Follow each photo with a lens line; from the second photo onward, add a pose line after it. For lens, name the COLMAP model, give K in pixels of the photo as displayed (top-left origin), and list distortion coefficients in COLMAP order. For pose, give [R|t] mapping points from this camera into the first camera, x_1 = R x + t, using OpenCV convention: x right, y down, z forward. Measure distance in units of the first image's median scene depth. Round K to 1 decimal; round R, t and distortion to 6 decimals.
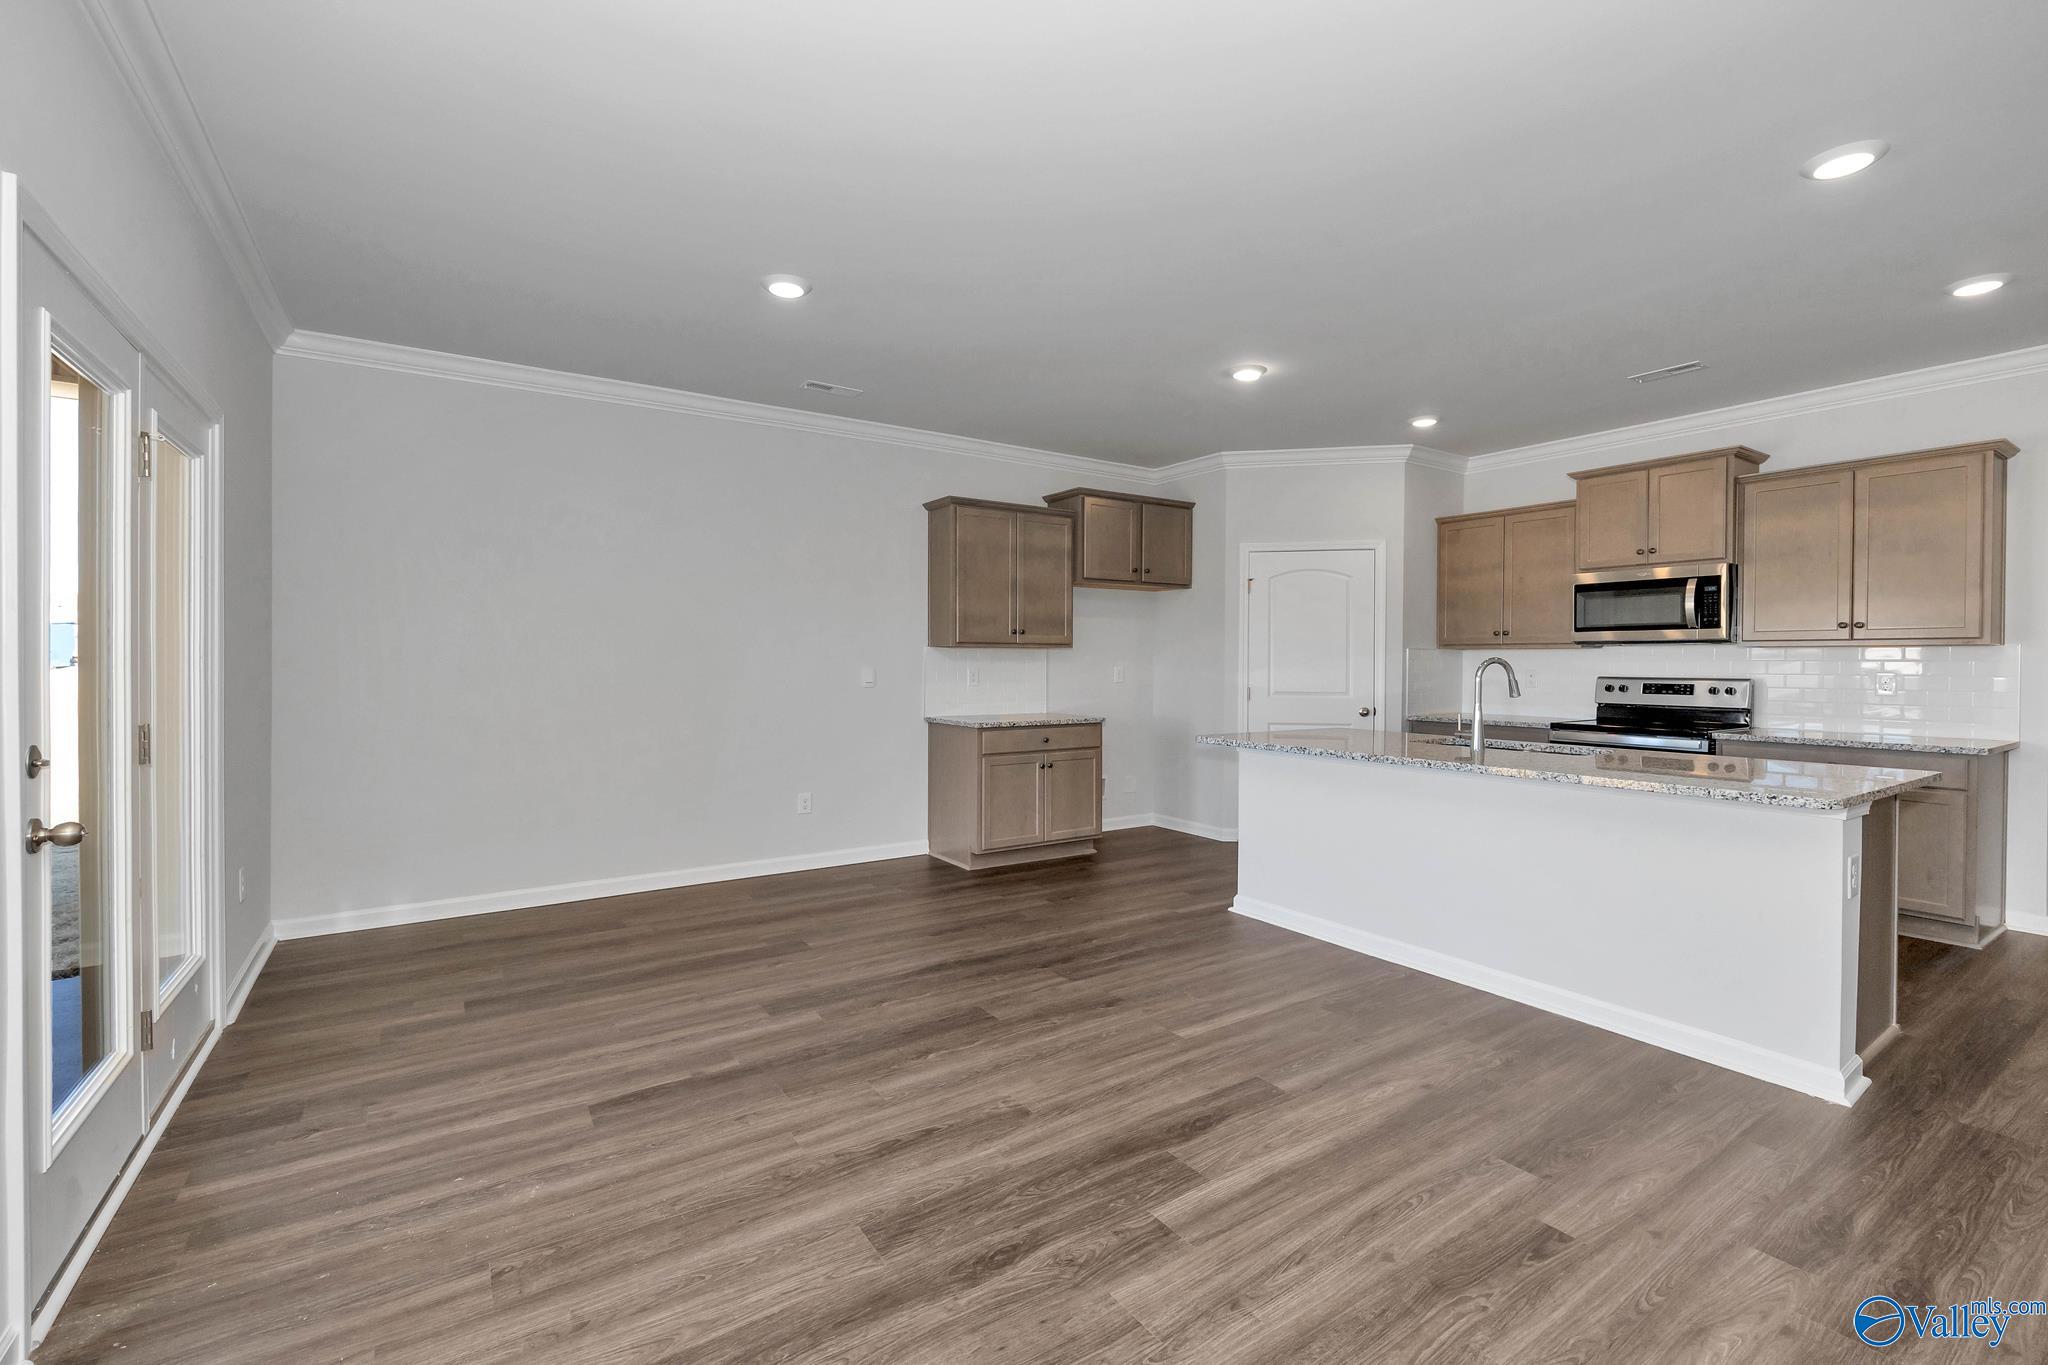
lens RADIAL K [[843.3, 0, 994.1], [0, 843.3, 667.5], [0, 0, 1]] dist [-0.003798, -0.000524]
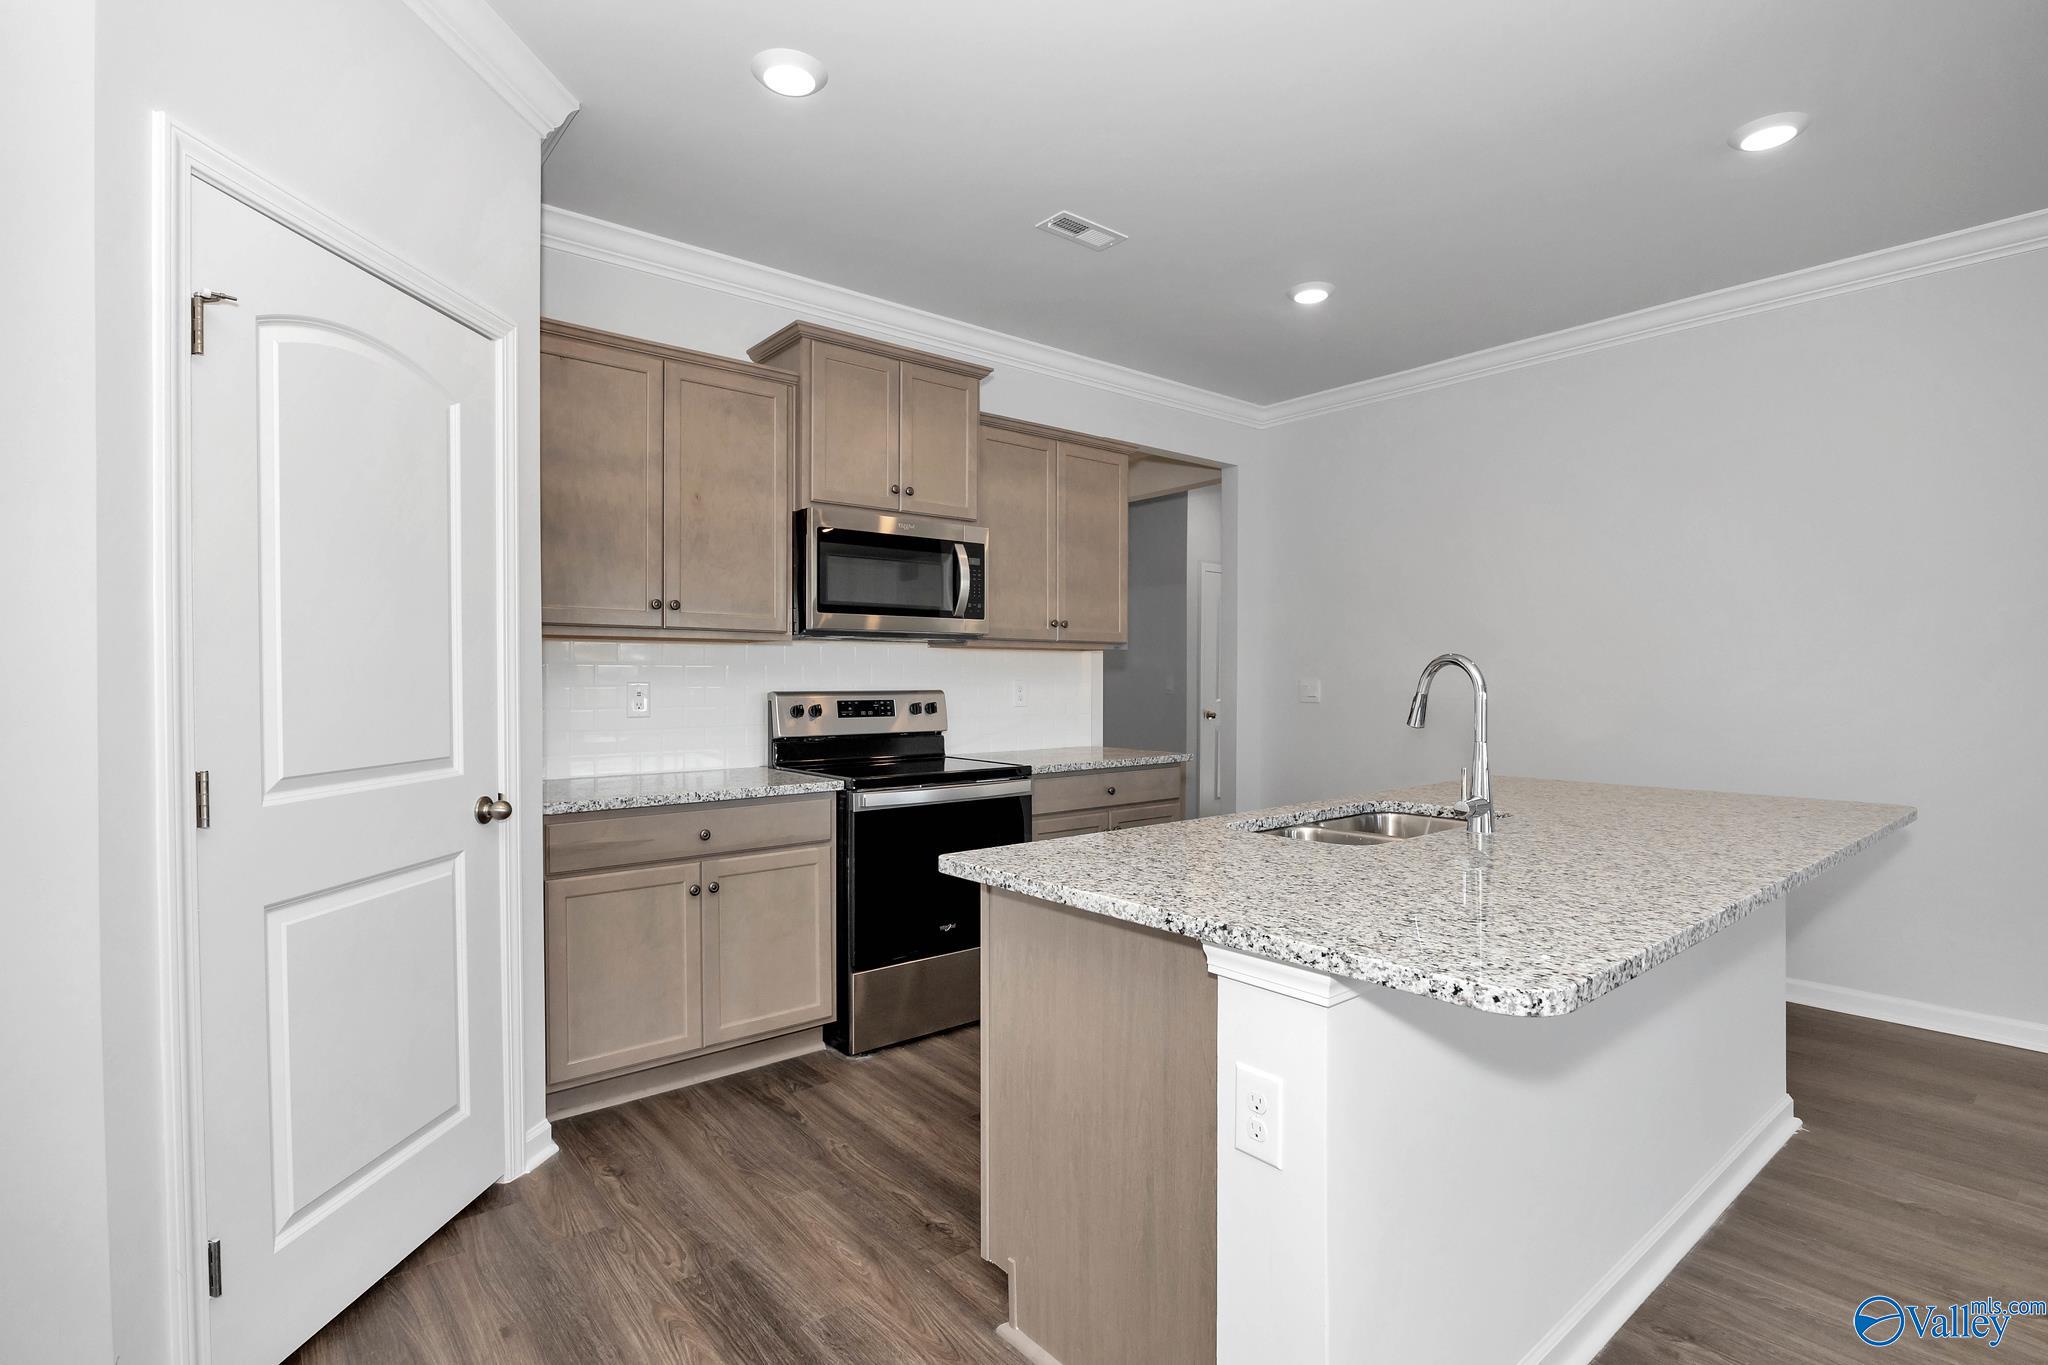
lens RADIAL K [[986.5, 0, 1017.1], [0, 986.5, 687.1], [0, 0, 1]] dist [-0.016962, 0.000006]
pose [[-0.125865, -0.015791, 0.991922, 0.006358], [0.006202, 0.999841, 0.016704, -0.002589], [-0.992028, 0.008255, -0.125747, 1.048650]]
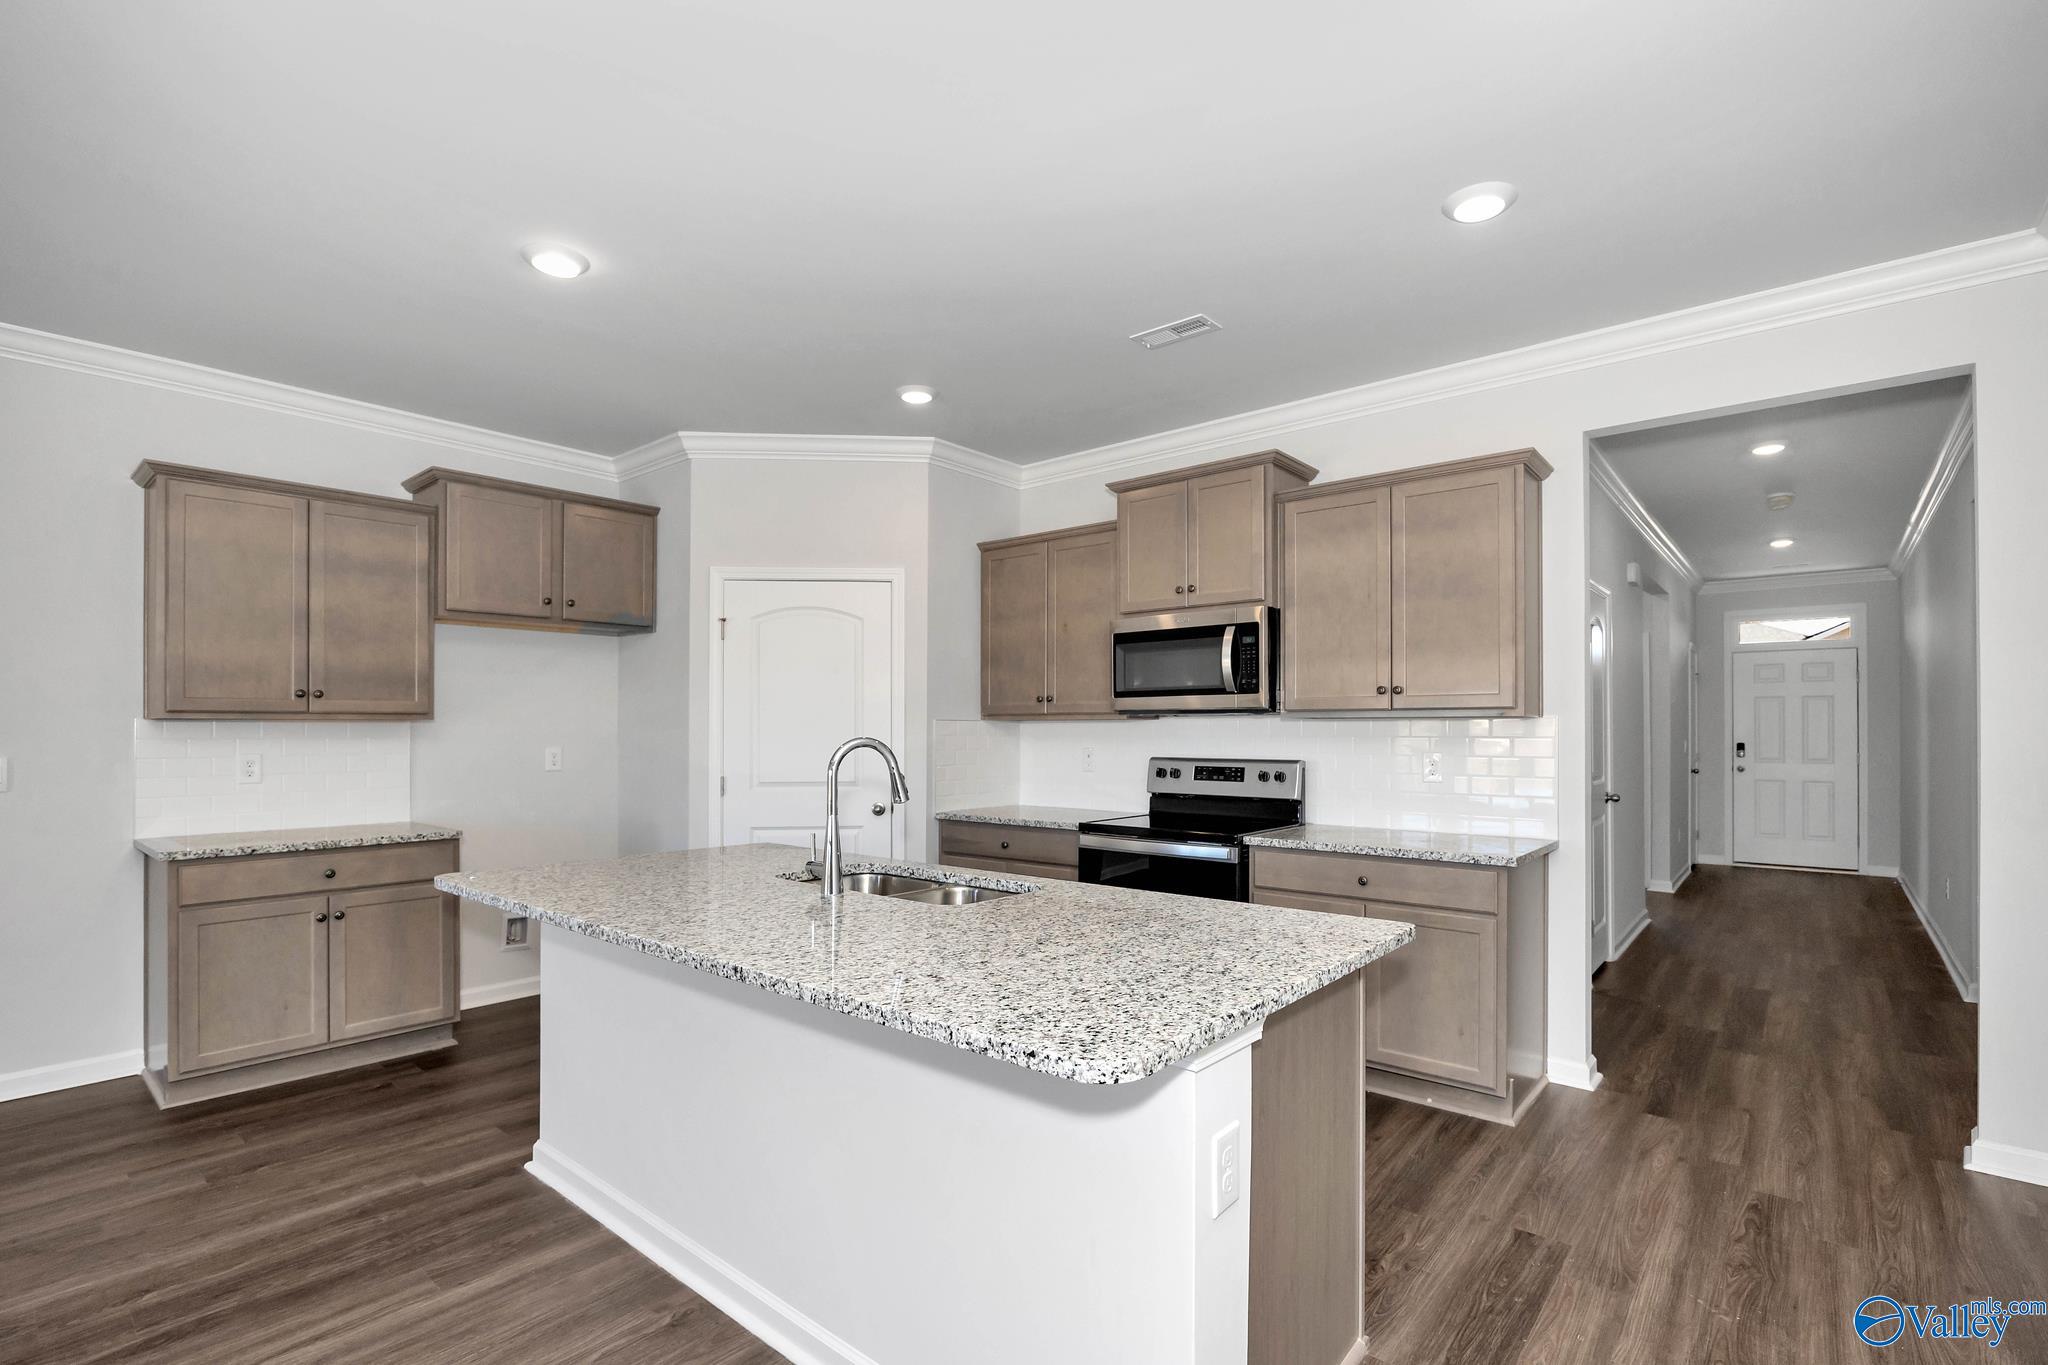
lens RADIAL K [[925.3, 0, 1022.8], [0, 925.3, 726.2], [0, 0, 1]] dist [-0.021107, 0.003898]
pose [[0.954353, -0.004142, 0.298653, 0.390057], [0.007566, 0.999918, -0.010308, -0.010109], [-0.298586, 0.012097, 0.954306, 0.261881]]
